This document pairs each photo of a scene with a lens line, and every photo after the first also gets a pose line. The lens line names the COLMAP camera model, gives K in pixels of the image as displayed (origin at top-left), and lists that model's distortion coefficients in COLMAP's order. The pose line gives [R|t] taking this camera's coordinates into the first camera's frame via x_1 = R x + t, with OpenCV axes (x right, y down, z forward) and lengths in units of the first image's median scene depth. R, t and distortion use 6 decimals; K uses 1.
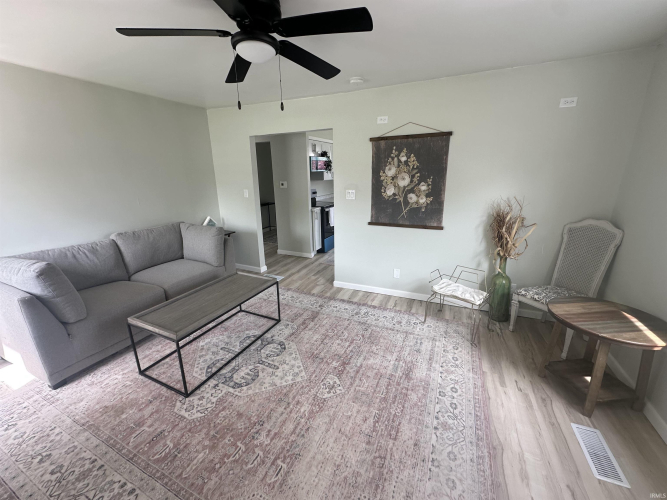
lens RADIAL K [[267.2, 0, 335.0], [0, 267.2, 247.7], [0, 0, 1]] dist [-0.001831, 0.000497]
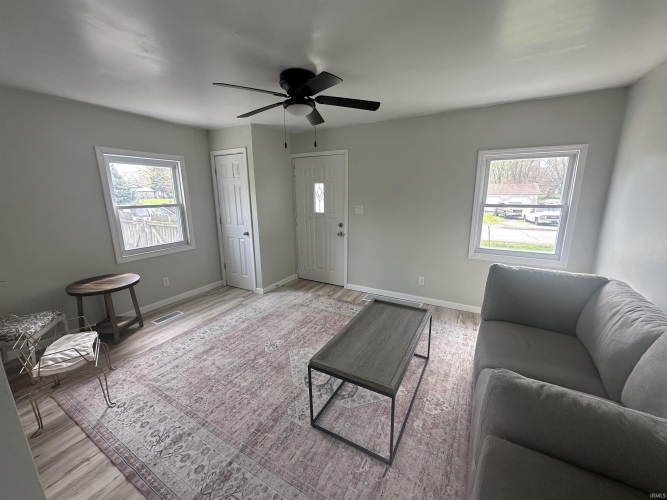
lens RADIAL K [[267.2, 0, 334.3], [0, 267.2, 251.1], [0, 0, 1]] dist [-0.001831, 0.000497]
pose [[-0.995851, -0.001289, 0.090985, -0.387384], [0.042488, 0.877620, 0.477470, -0.465323], [-0.080466, 0.479355, -0.873924, 1.654952]]
